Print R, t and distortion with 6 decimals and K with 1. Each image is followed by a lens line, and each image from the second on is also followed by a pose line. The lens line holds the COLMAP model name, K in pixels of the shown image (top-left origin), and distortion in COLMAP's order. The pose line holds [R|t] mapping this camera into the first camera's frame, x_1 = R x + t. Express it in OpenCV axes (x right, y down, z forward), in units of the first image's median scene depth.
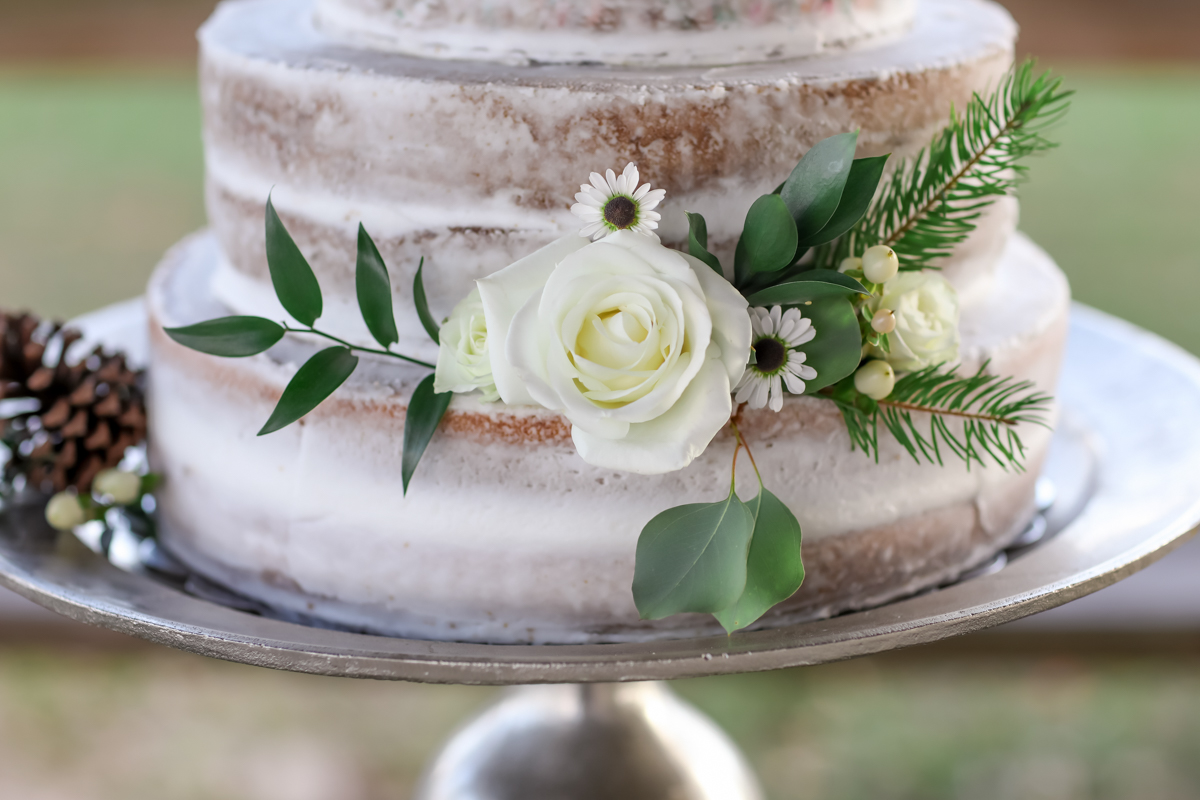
lens RADIAL K [[3062.1, 0, 600.0], [0, 3062.1, 400.0], [0, 0, 1]] dist [-0.216217, -0.225044]
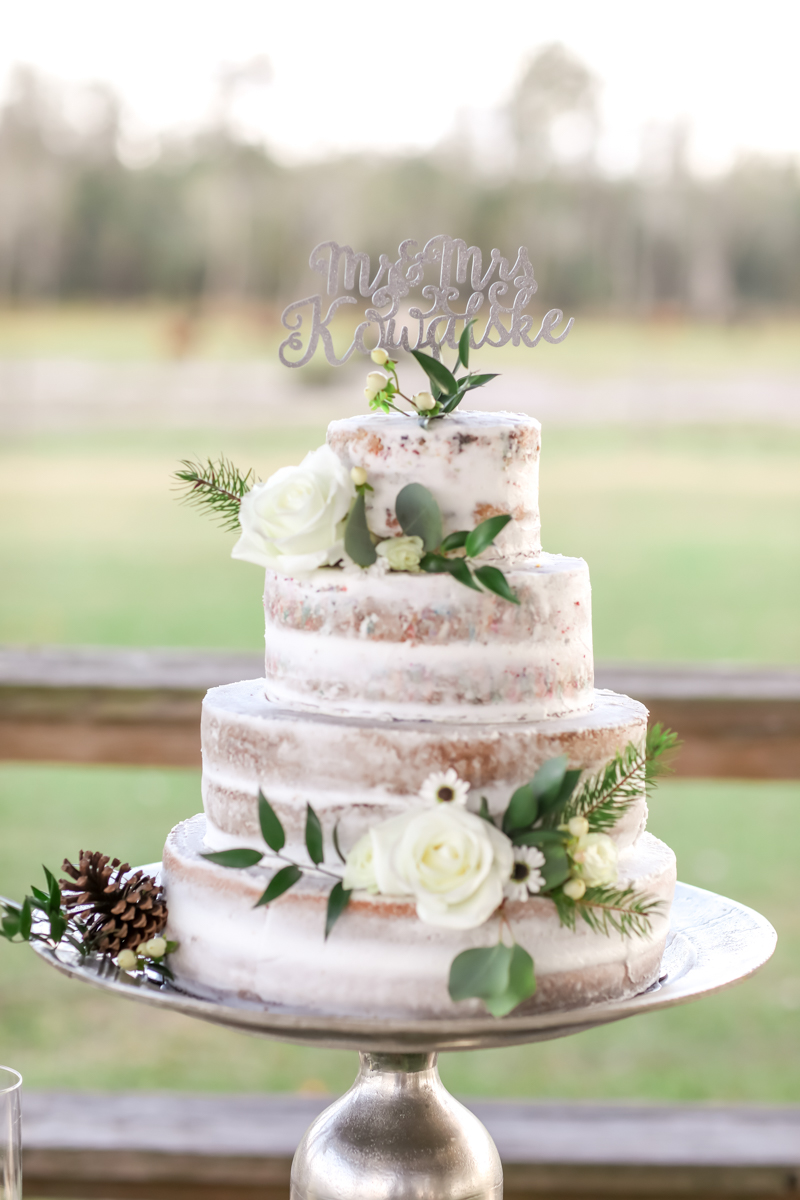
lens RADIAL K [[3062.1, 0, 400.0], [0, 3062.1, 600.0], [0, 0, 1]] dist [-0.216217, -0.225044]
pose [[0.998300, 0.028782, 0.050675, -0.117822], [-0.019145, 0.983243, -0.181293, 0.161122], [-0.055044, 0.180015, 0.982123, -0.878647]]
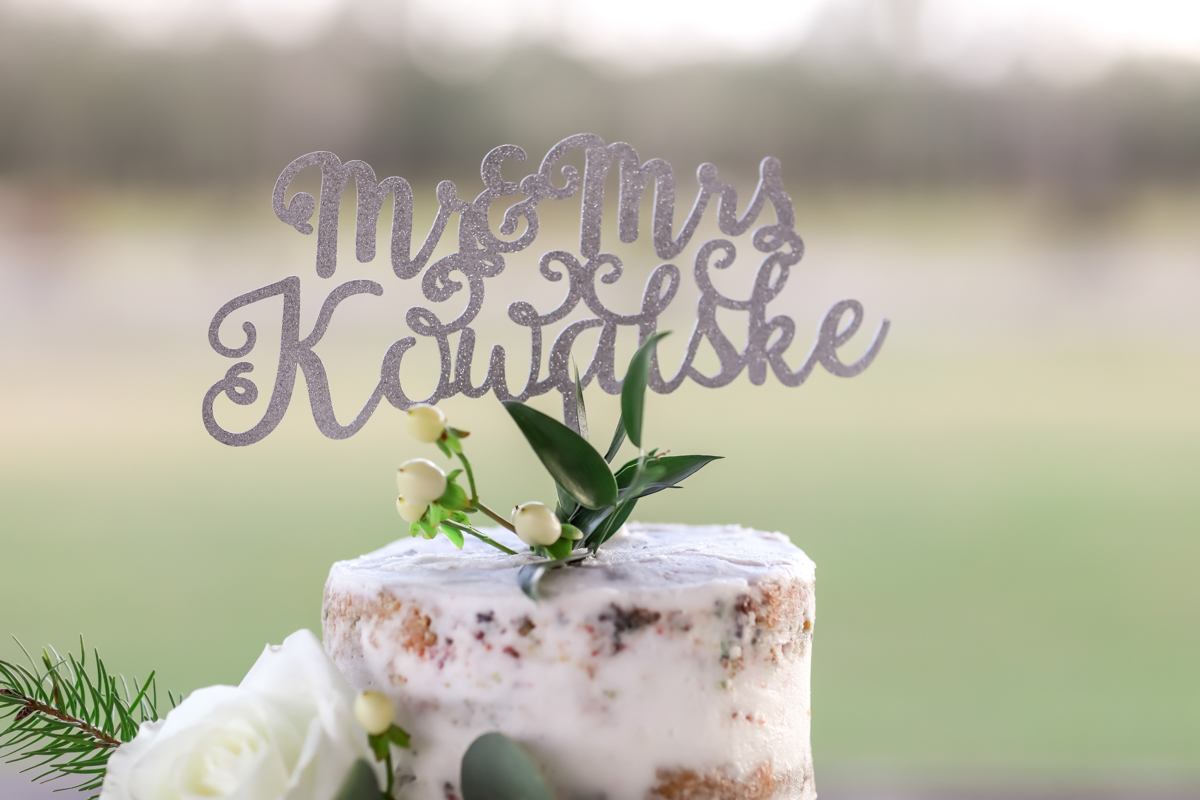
lens RADIAL K [[3062.1, 0, 600.0], [0, 3062.1, 400.0], [0, 0, 1]] dist [-0.216217, -0.225044]
pose [[0.999734, 0.023069, 0.000217, 0.009478], [-0.022553, 0.979285, -0.201227, -0.184573], [-0.004854, 0.201169, 0.979545, 0.194949]]
